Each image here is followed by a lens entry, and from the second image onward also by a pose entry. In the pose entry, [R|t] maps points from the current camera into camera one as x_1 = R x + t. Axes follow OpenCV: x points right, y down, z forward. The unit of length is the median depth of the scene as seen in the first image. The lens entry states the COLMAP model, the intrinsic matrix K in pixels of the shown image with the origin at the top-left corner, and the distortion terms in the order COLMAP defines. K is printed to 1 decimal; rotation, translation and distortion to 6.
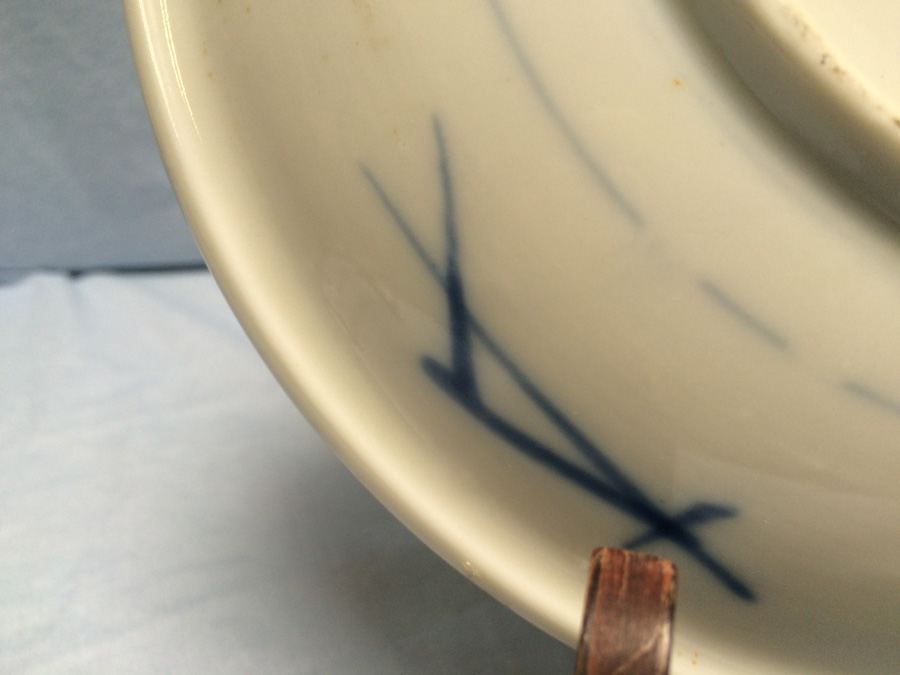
lens RADIAL K [[778.6, 0, 446.2], [0, 778.6, 338.1], [0, 0, 1]] dist [0.067842, -0.113833]
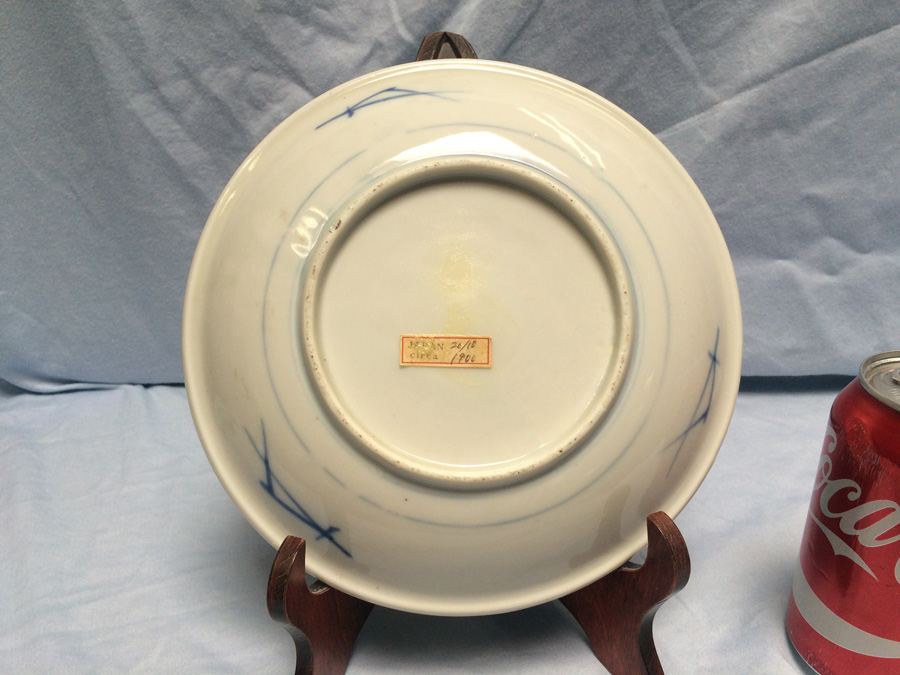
lens RADIAL K [[778.6, 0, 453.7], [0, 778.6, 342.0], [0, 0, 1]] dist [0.067842, -0.113833]
pose [[0.998004, 0.044660, -0.044643, 0.479850], [-0.046864, 0.997669, -0.049606, -0.229205], [0.042323, 0.051599, 0.997771, -1.232278]]
